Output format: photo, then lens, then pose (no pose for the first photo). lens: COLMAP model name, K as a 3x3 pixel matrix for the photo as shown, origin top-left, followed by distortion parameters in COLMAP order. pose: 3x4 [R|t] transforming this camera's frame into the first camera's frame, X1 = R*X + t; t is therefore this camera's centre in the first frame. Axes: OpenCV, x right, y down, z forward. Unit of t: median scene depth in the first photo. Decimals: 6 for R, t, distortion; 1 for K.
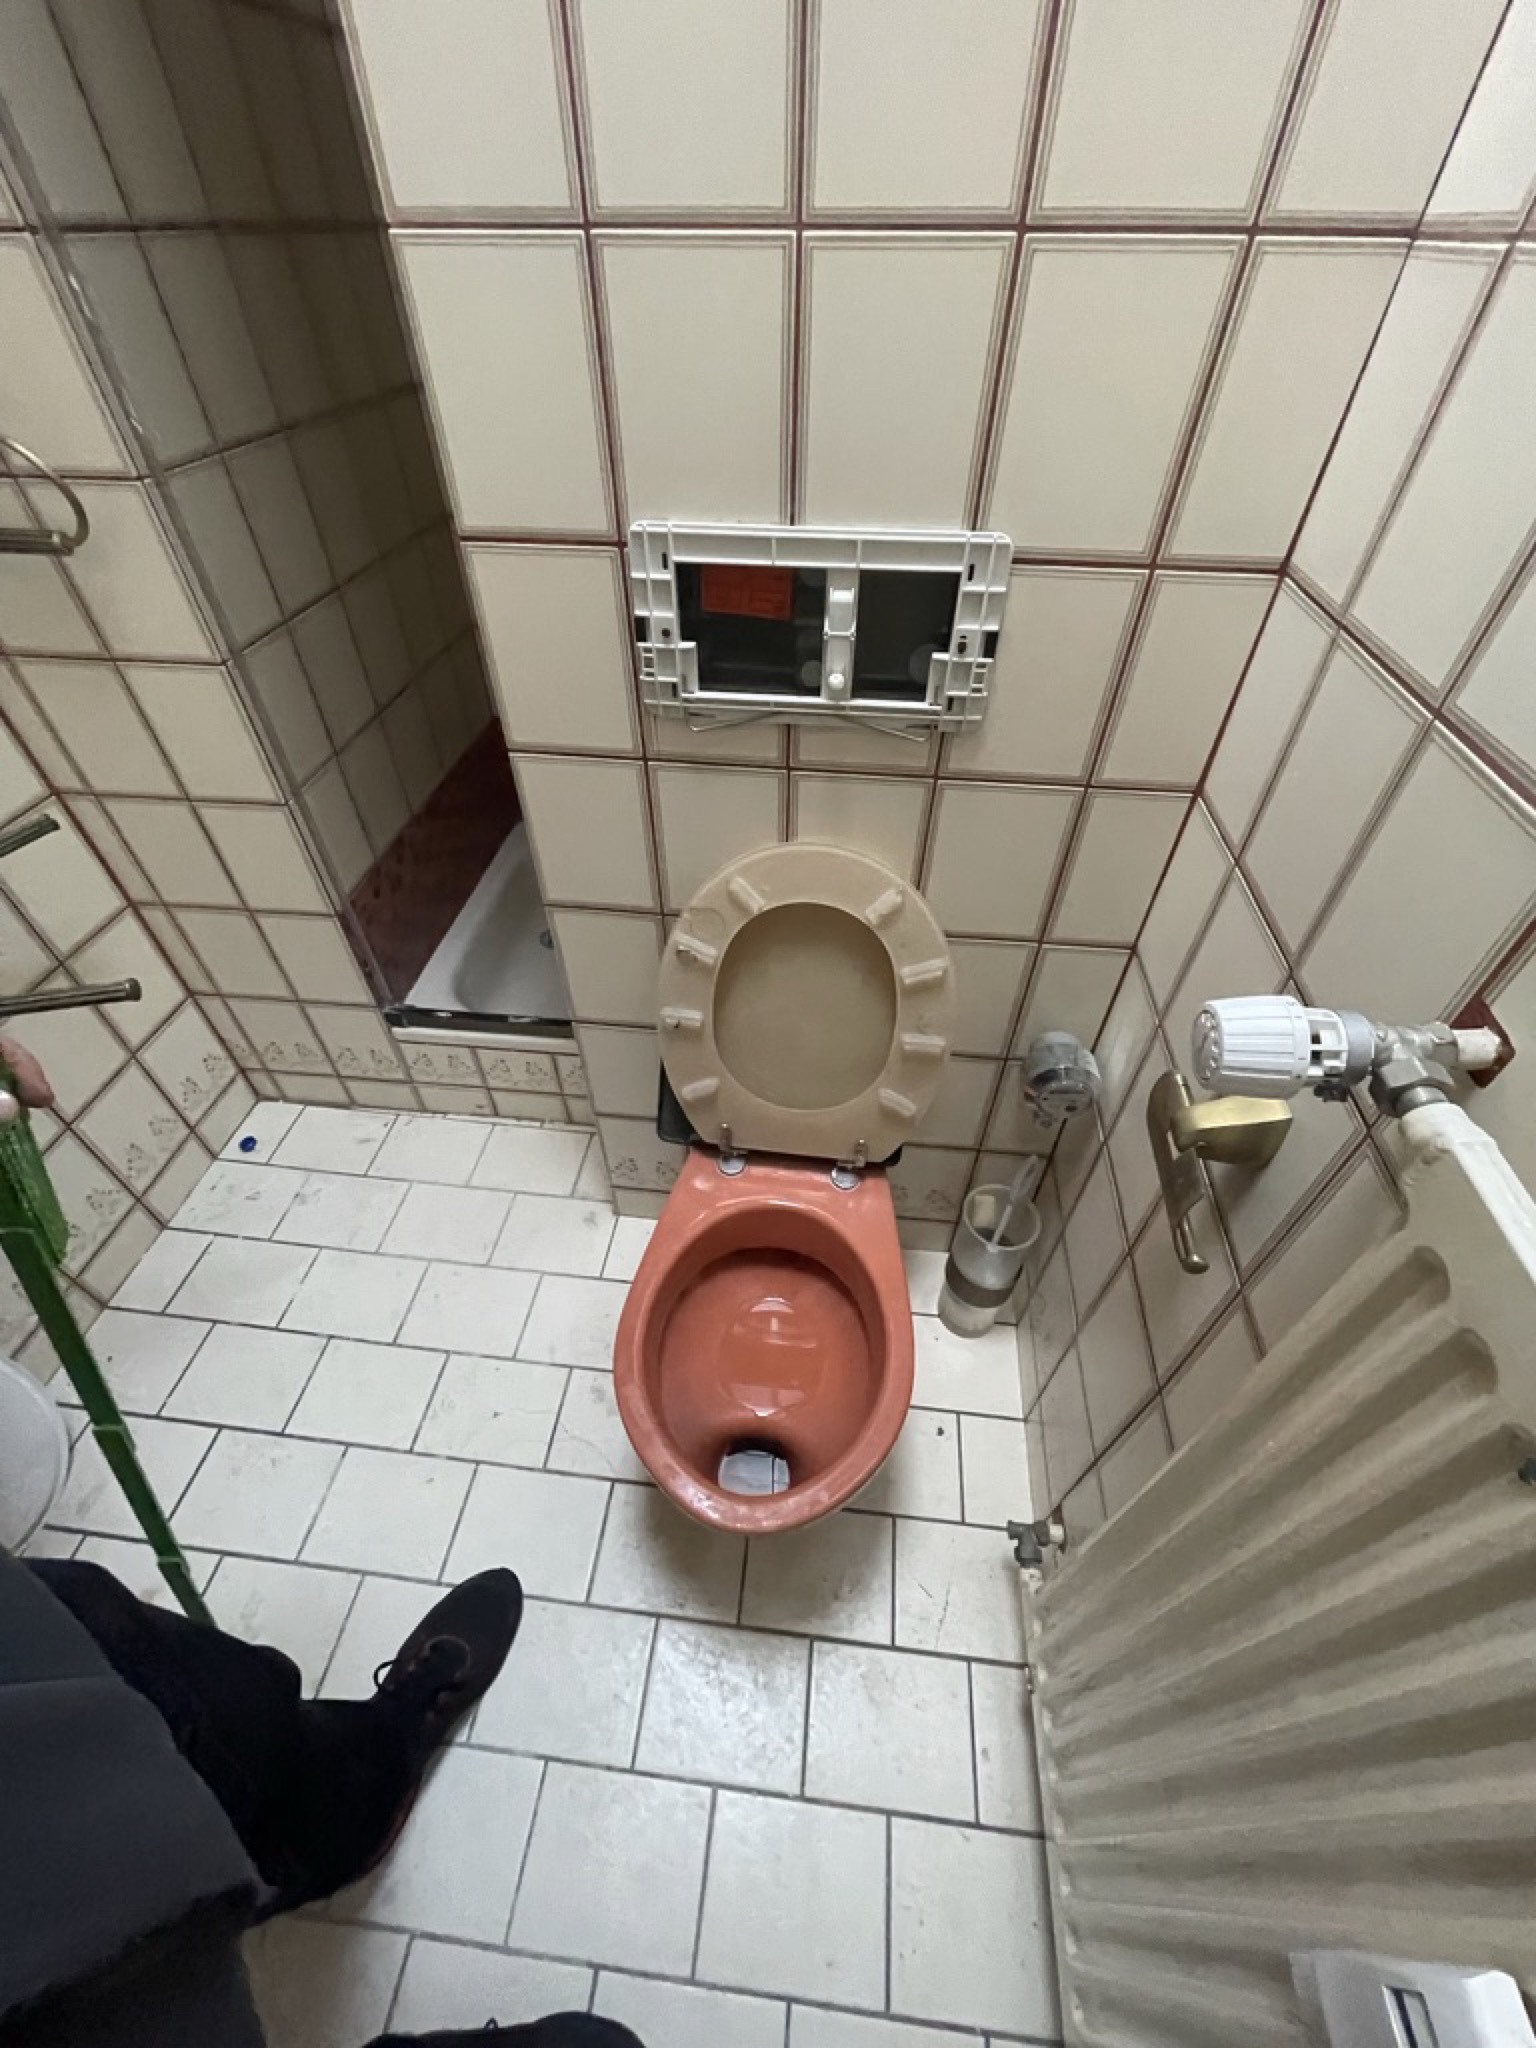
lens RADIAL K [[822.1, 0, 755.8], [0, 822.1, 1028.8], [0, 0, 1]] dist [0.006628, -0.002630]
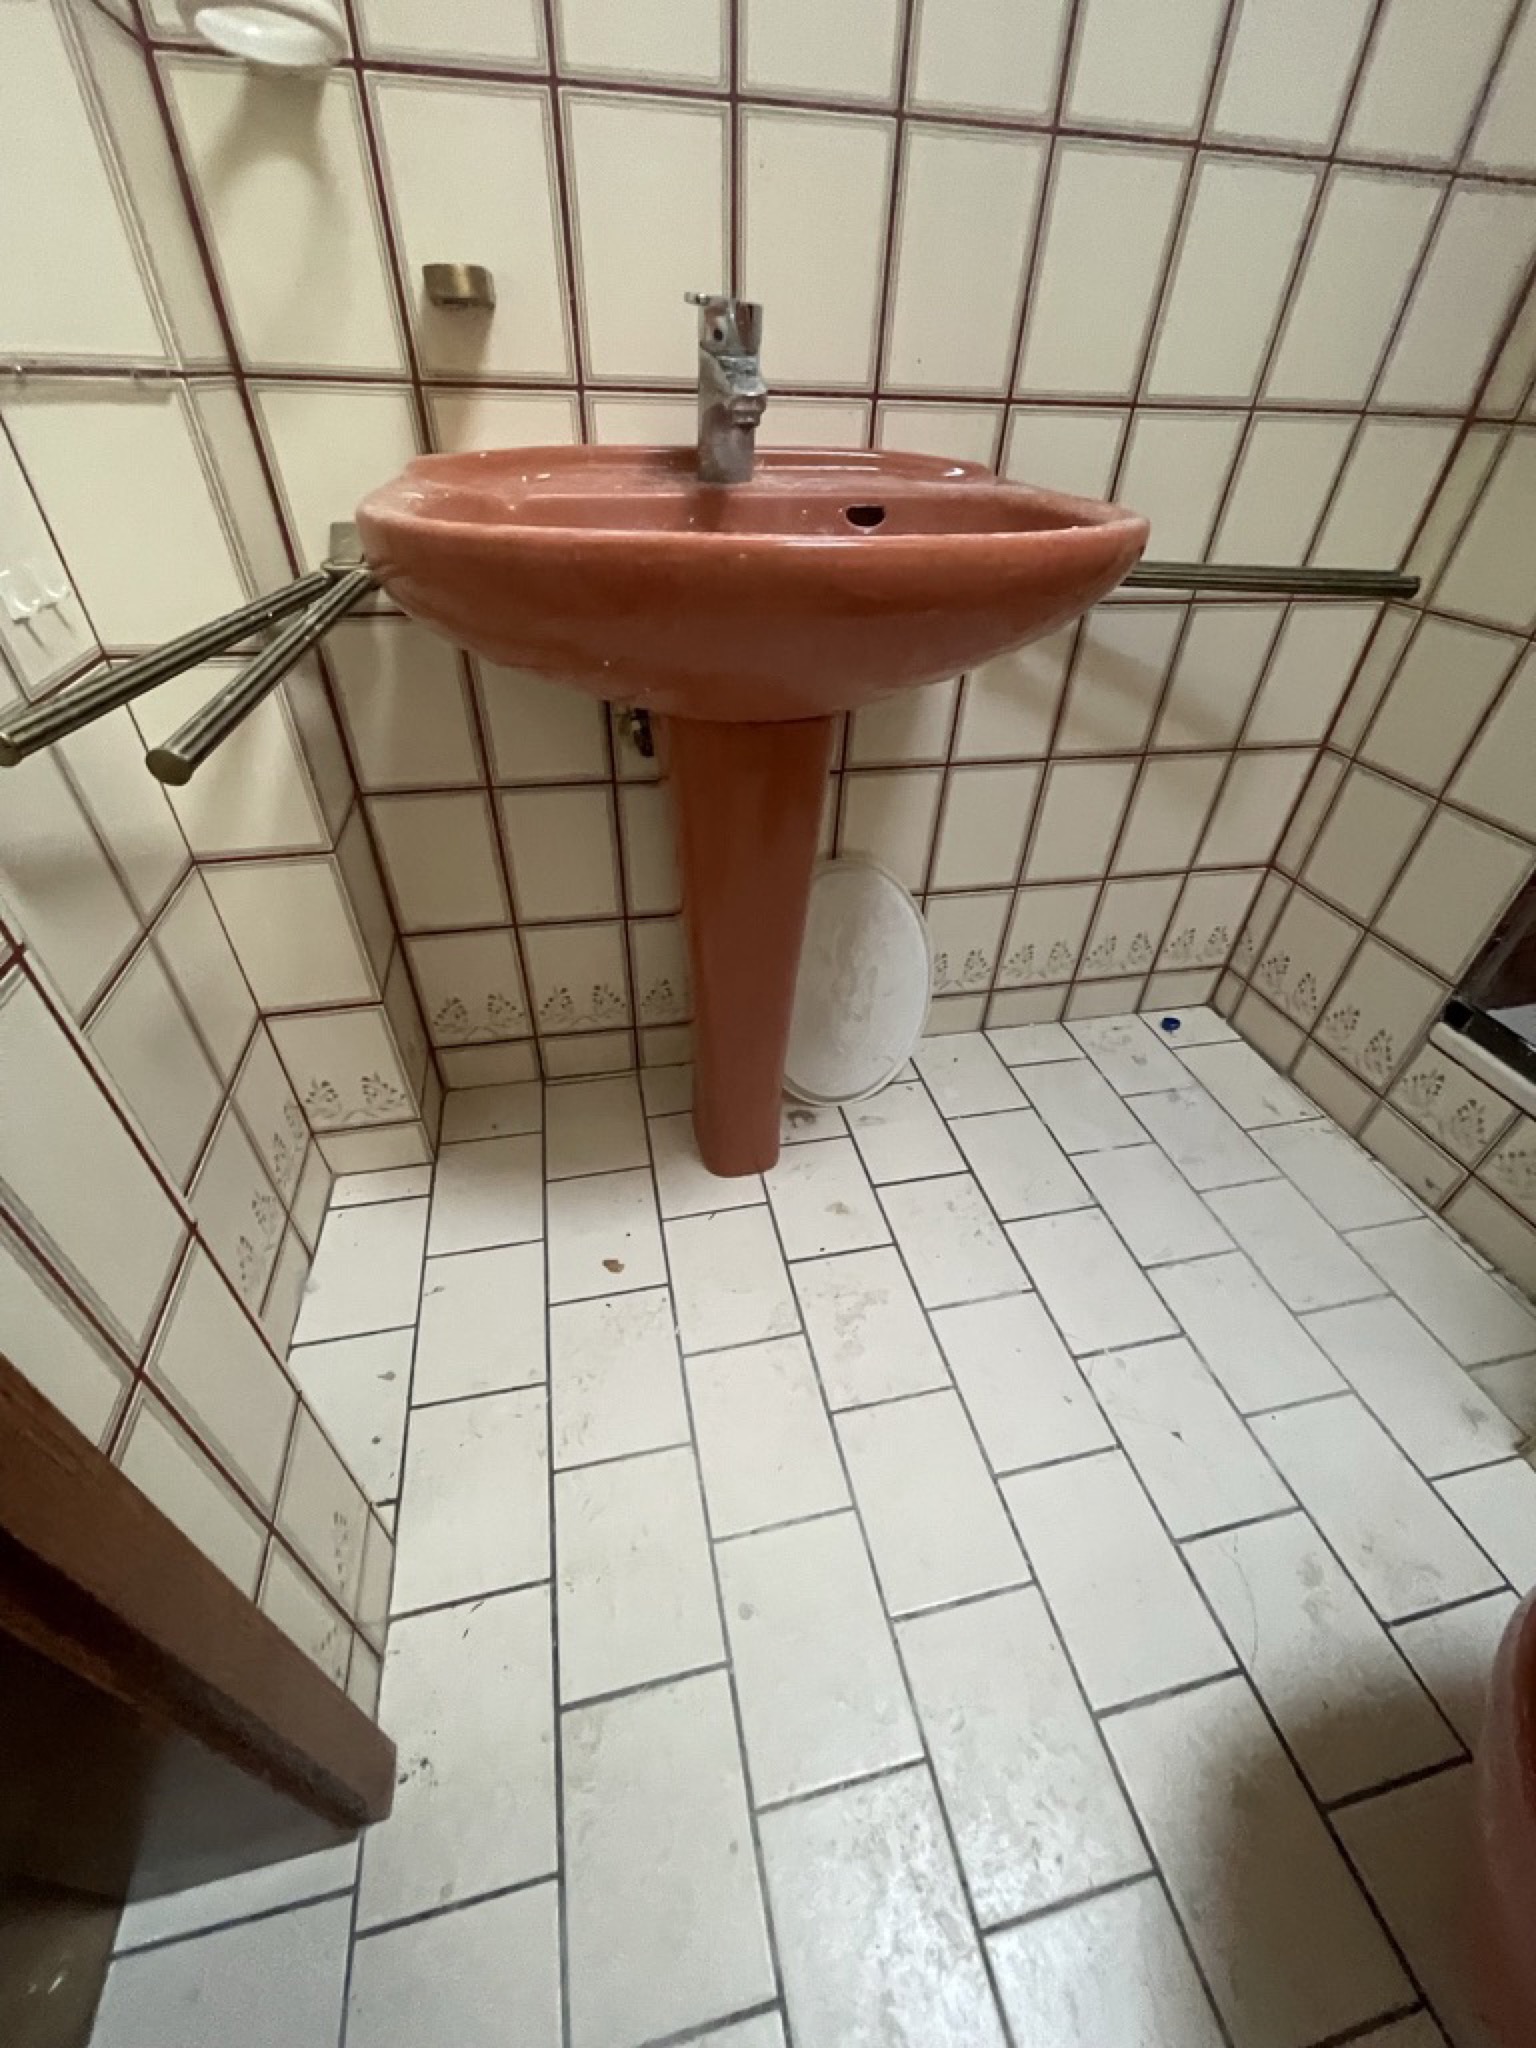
lens RADIAL K [[822.1, 0, 770.0], [0, 822.1, 1033.3], [0, 0, 1]] dist [0.006628, -0.002630]
pose [[0.341813, 0.597895, -0.725042, -0.100424], [-0.680195, 0.689759, 0.248129, 0.234535], [0.648459, 0.408356, 0.642453, 0.127965]]
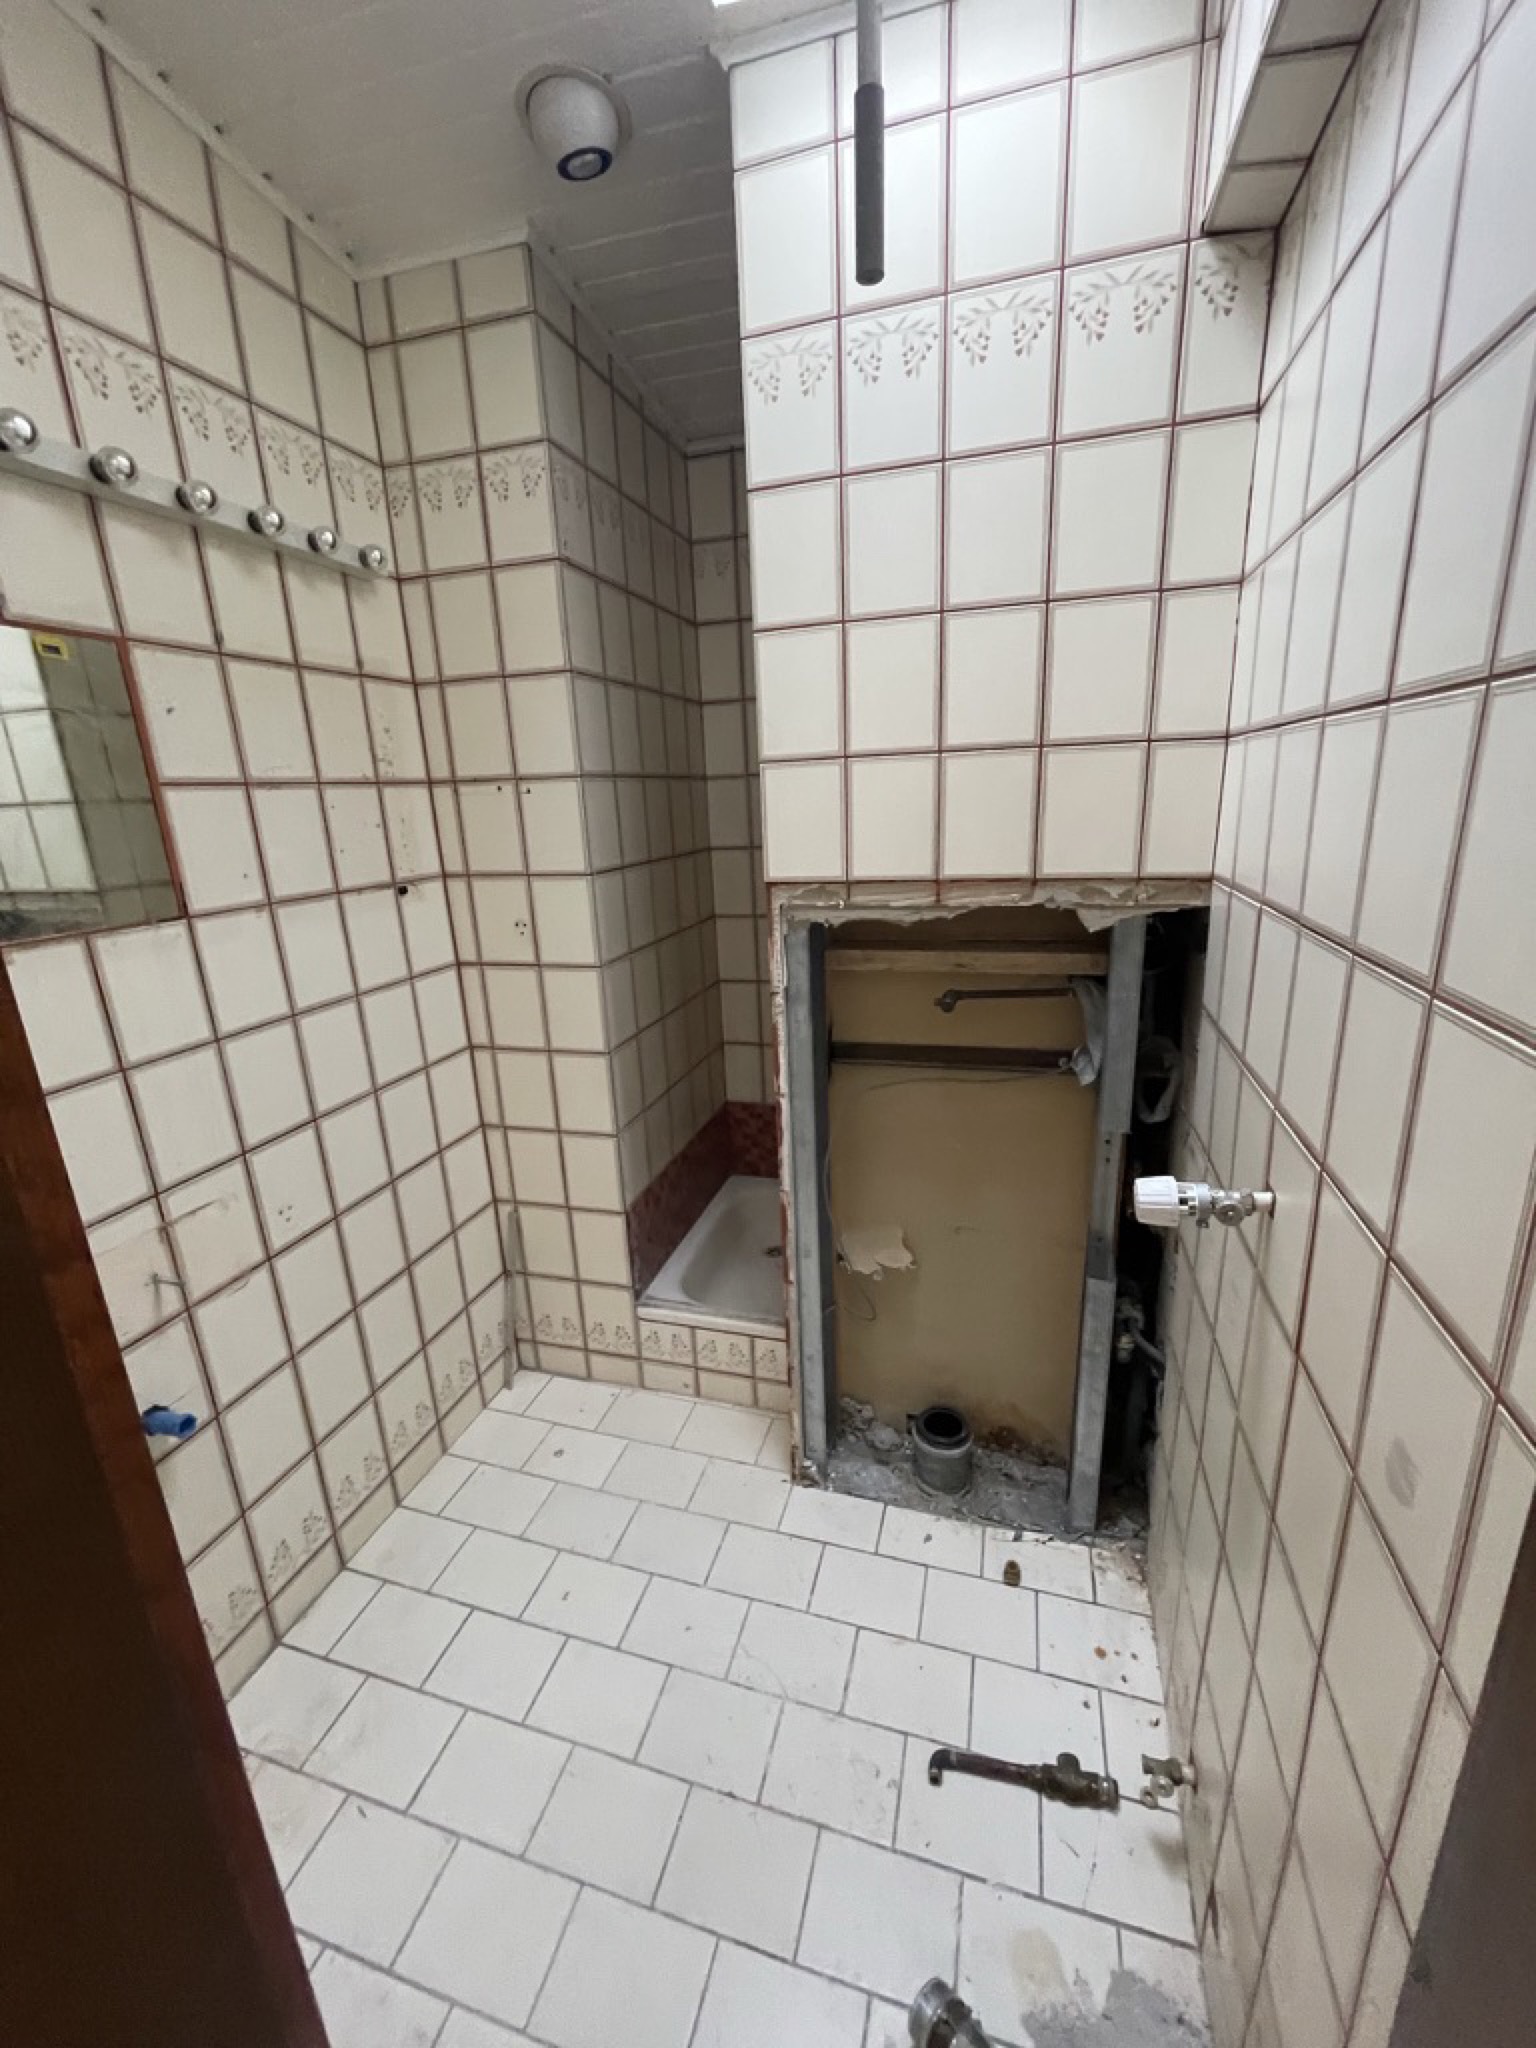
lens RADIAL K [[822.1, 0, 778.7], [0, 822.1, 1025.9], [0, 0, 1]] dist [0.006628, -0.002630]
pose [[0.986989, 0.009700, -0.160495, -0.004880], [-0.085749, 0.876137, -0.474375, 0.213692], [0.136014, 0.481965, 0.865569, -0.347116]]
